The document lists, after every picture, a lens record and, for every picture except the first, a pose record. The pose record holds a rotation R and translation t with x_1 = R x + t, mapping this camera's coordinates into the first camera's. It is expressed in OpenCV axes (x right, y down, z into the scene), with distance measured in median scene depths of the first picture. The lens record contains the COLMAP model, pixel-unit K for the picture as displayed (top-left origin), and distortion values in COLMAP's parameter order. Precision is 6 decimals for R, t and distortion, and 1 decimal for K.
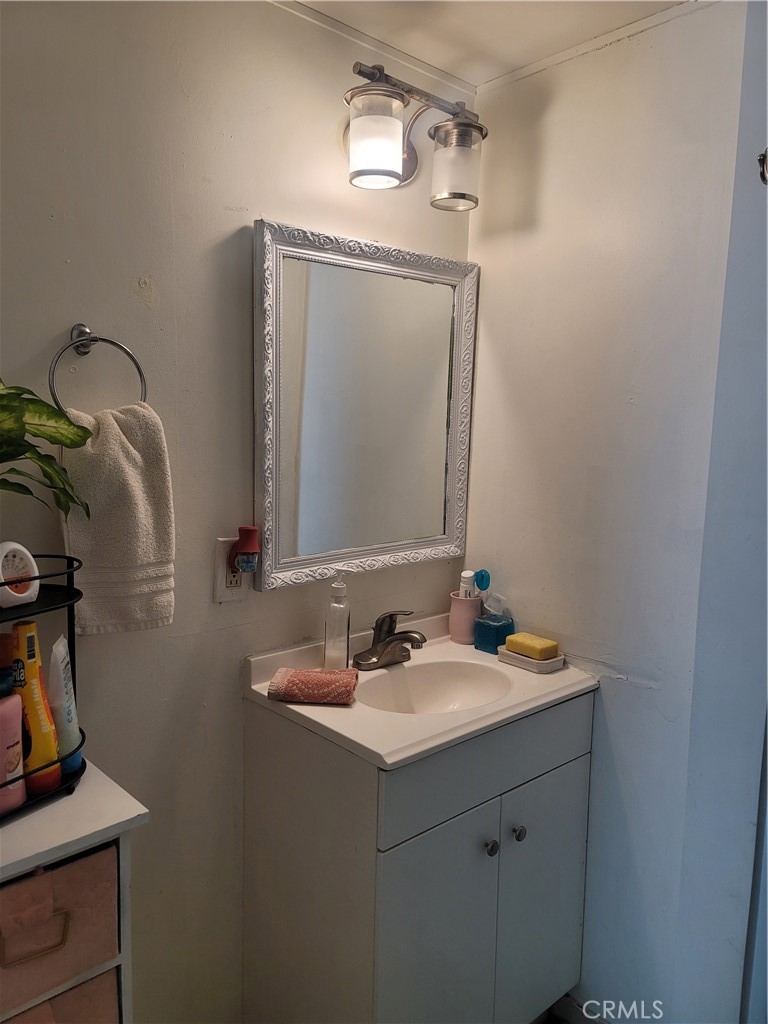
lens RADIAL K [[754.0, 0, 369.0], [0, 754.0, 511.2], [0, 0, 1]] dist [0.044095, -0.000672]
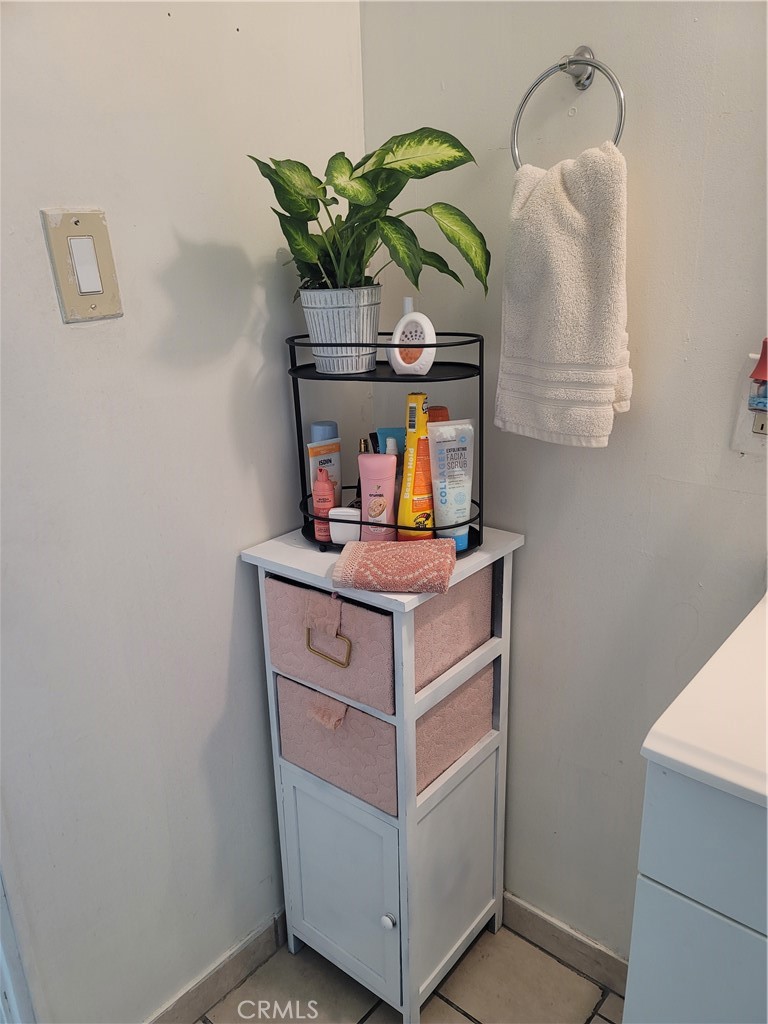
lens RADIAL K [[756.8, 0, 351.7], [0, 756.8, 515.6], [0, 0, 1]] dist [0.093184, -0.066073]
pose [[0.137626, 0.289057, -0.947367, 0.423708], [-0.098241, 0.955736, 0.277339, 0.017992], [0.985600, 0.054901, 0.159931, 0.550632]]
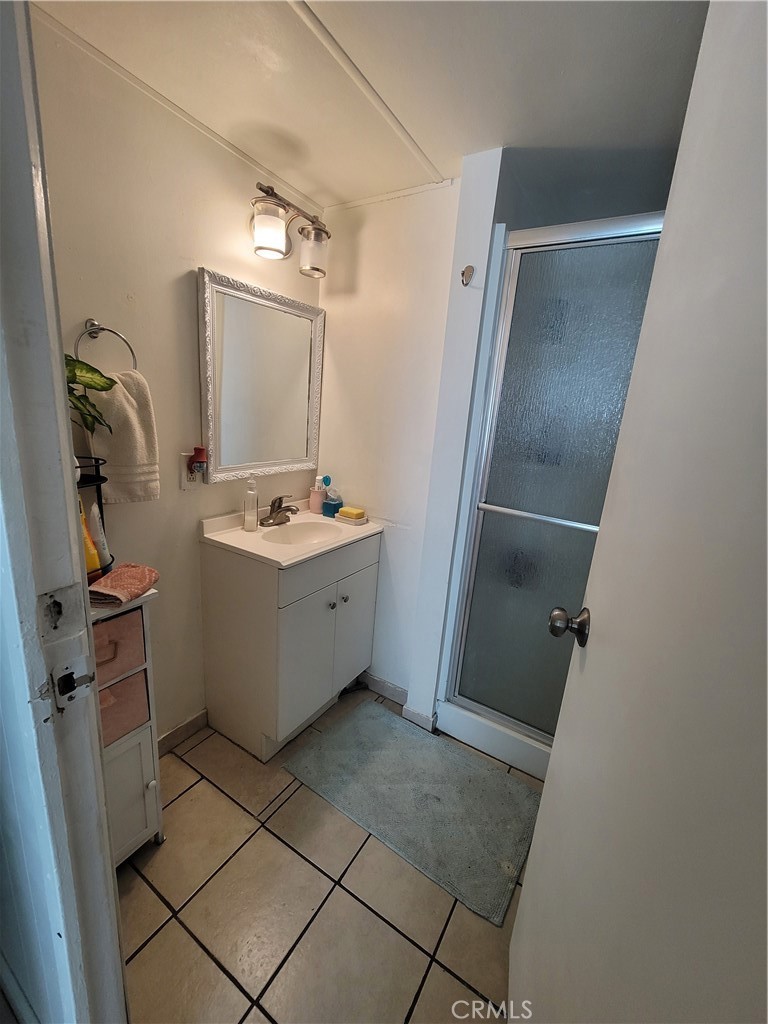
lens RADIAL K [[422.1, 0, 379.7], [0, 422.1, 513.0], [0, 0, 1]] dist [0.000811, 0.000211]
pose [[0.957745, -0.021596, 0.286805, -0.040410], [-0.015796, 0.991722, 0.127425, 0.040396], [-0.287183, -0.126571, 0.949477, -0.097174]]
